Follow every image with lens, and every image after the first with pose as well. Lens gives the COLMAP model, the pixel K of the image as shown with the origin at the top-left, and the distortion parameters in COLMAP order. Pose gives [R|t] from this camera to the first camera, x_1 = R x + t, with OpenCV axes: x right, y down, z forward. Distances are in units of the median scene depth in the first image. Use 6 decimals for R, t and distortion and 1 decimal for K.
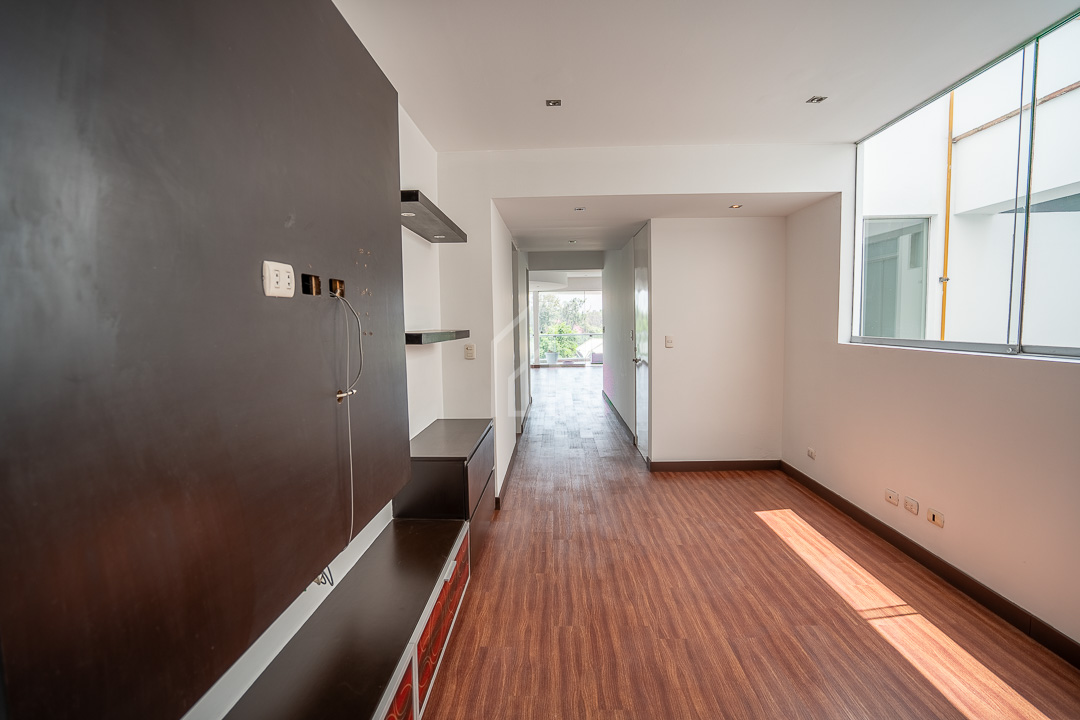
lens RADIAL K [[499.4, 0, 535.4], [0, 499.4, 354.8], [0, 0, 1]] dist [-0.043327, 0.012722]
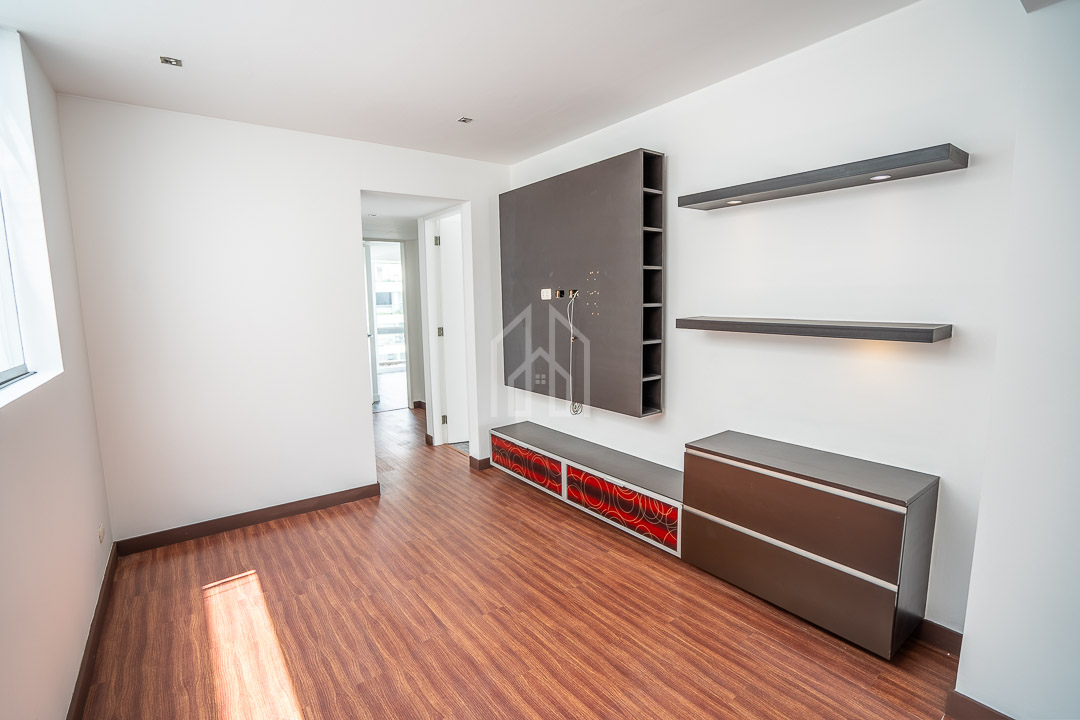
lens RADIAL K [[499.4, 0, 536.9], [0, 499.4, 366.1], [0, 0, 1]] dist [-0.043327, 0.012722]
pose [[-0.776690, 0.114516, -0.619386, 0.804481], [-0.009153, 0.981179, 0.192884, -0.162176], [0.629817, 0.155480, -0.761023, 1.775978]]
